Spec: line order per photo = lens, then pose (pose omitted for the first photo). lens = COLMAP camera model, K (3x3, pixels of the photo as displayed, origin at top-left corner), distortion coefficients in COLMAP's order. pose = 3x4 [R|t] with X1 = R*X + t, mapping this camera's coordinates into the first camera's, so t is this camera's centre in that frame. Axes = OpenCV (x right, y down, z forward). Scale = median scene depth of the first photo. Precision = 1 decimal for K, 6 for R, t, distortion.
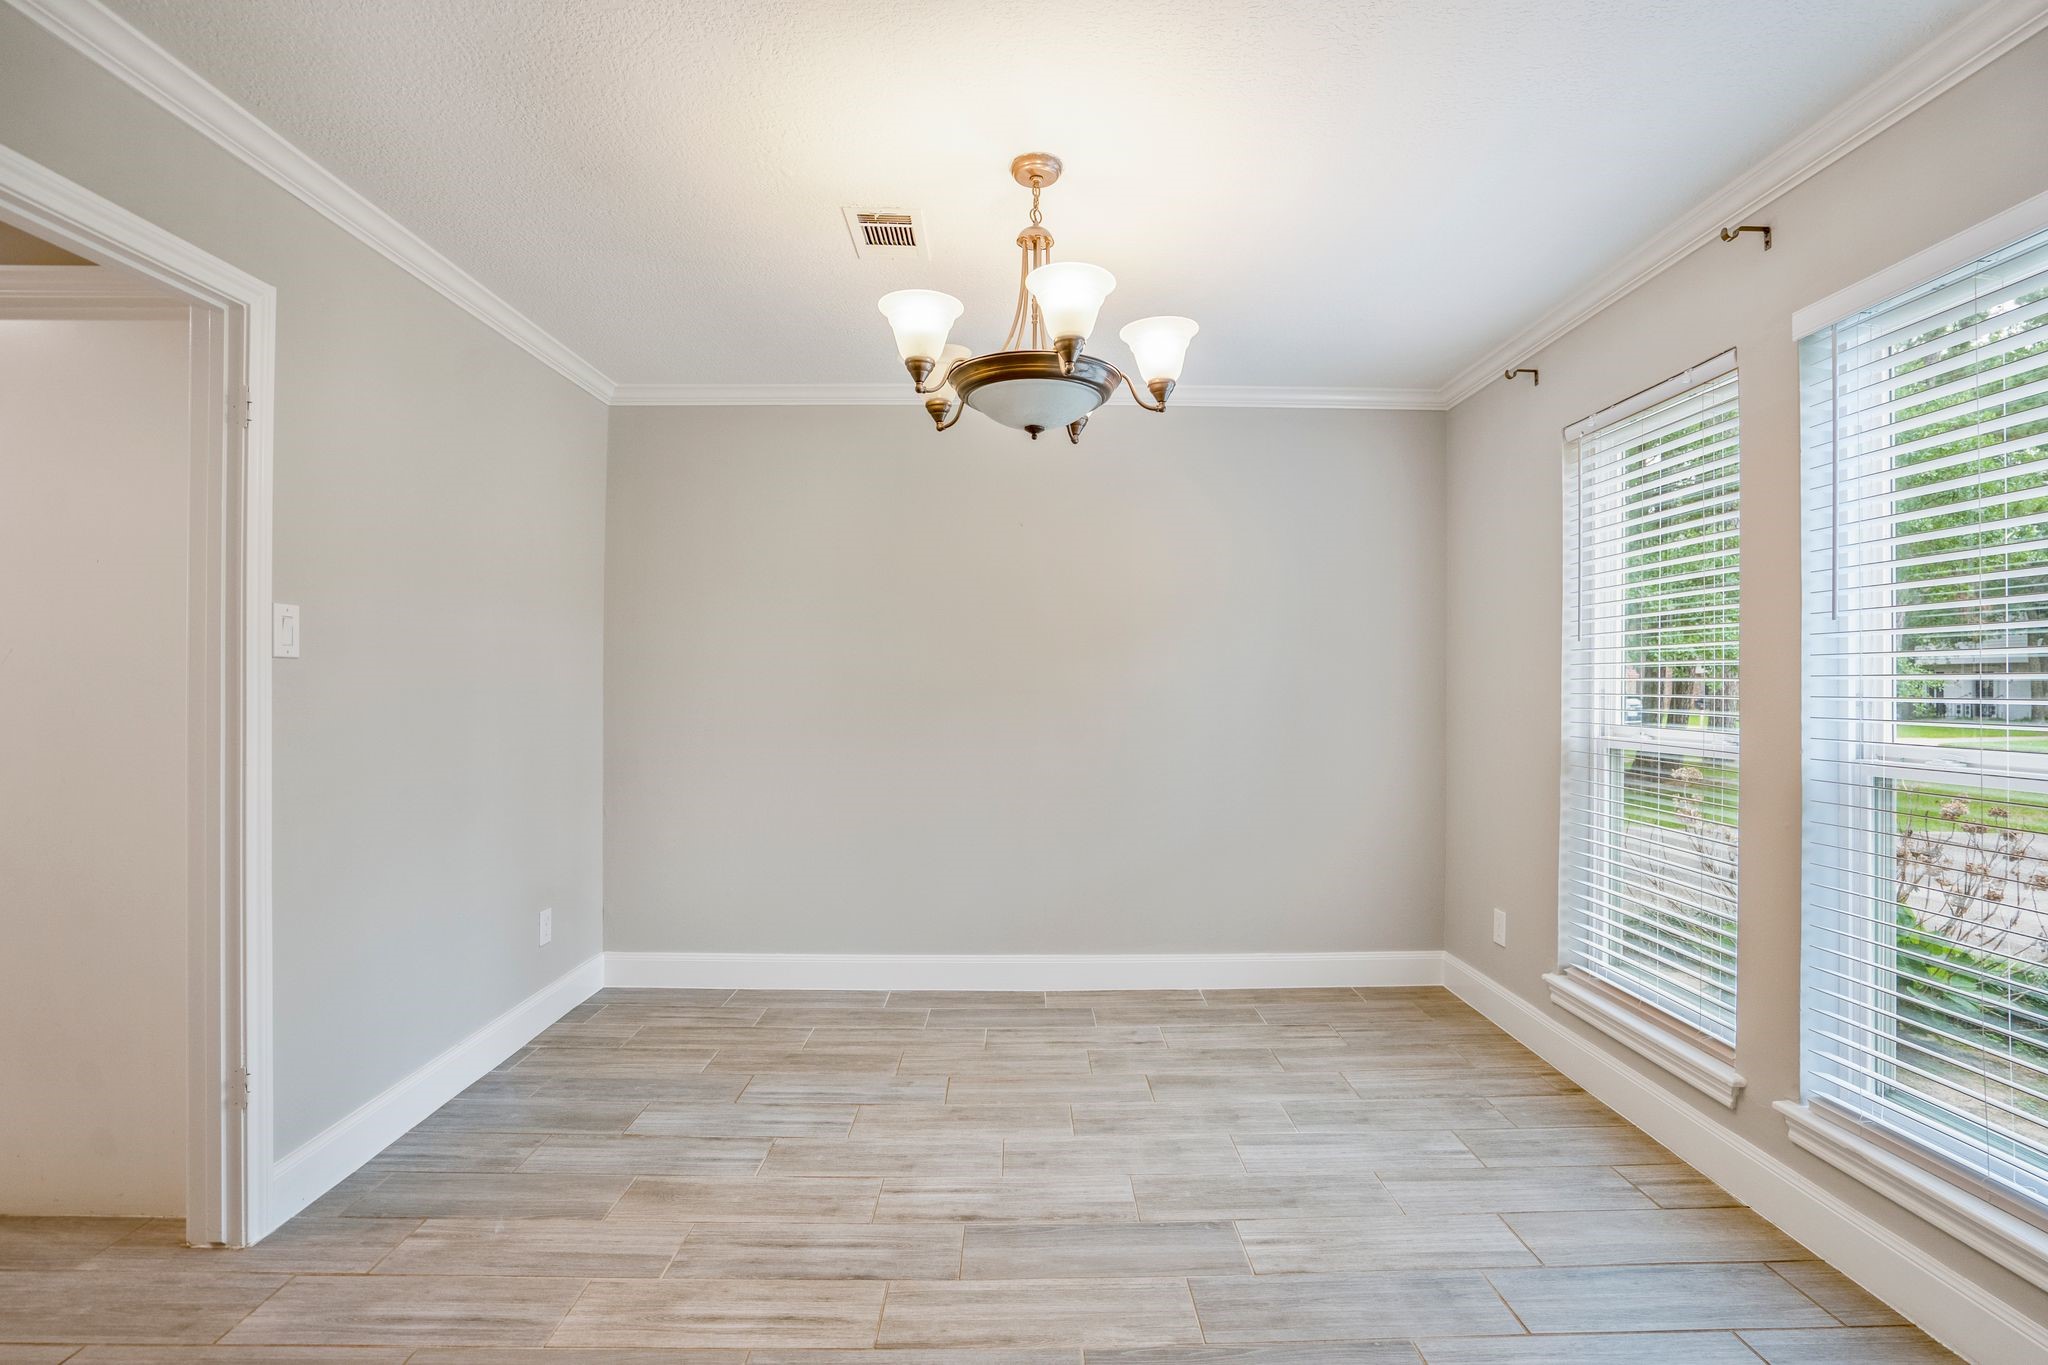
lens RADIAL K [[969.2, 0, 1024.0], [0, 969.2, 682.5], [0, 0, 1]] dist [-0.056558, 0.024123]
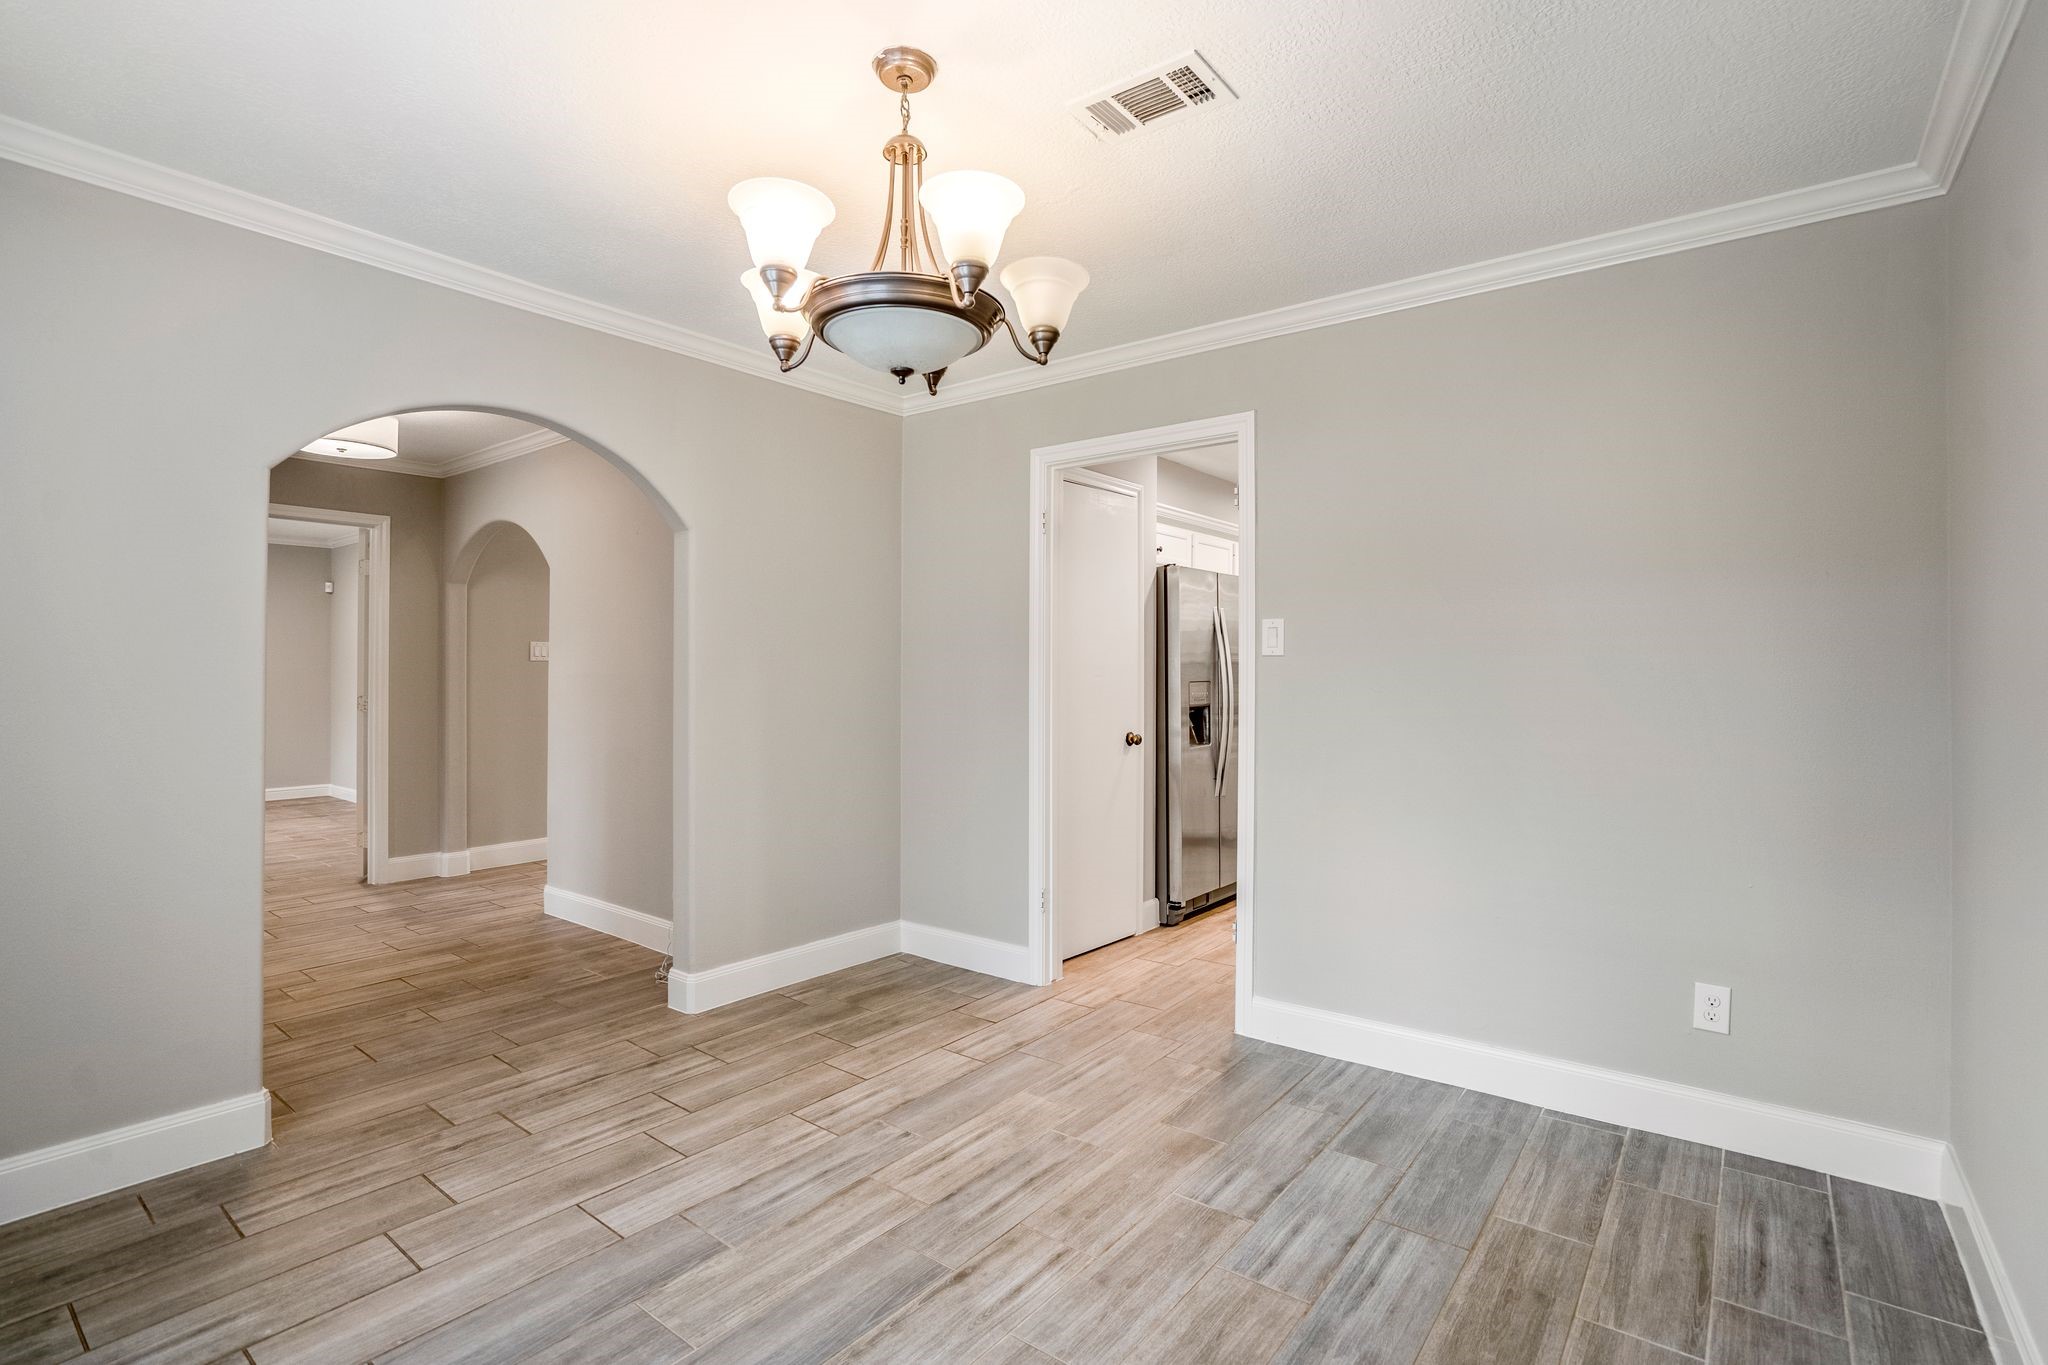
lens RADIAL K [[952.3, 0, 1027.5], [0, 952.3, 676.2], [0, 0, 1]] dist [-0.036875, 0.009982]
pose [[-0.615781, -0.000071, -0.787918, 0.590143], [-0.000971, 0.999999, 0.000668, 0.003695], [0.787917, 0.001177, -0.615780, 1.582795]]
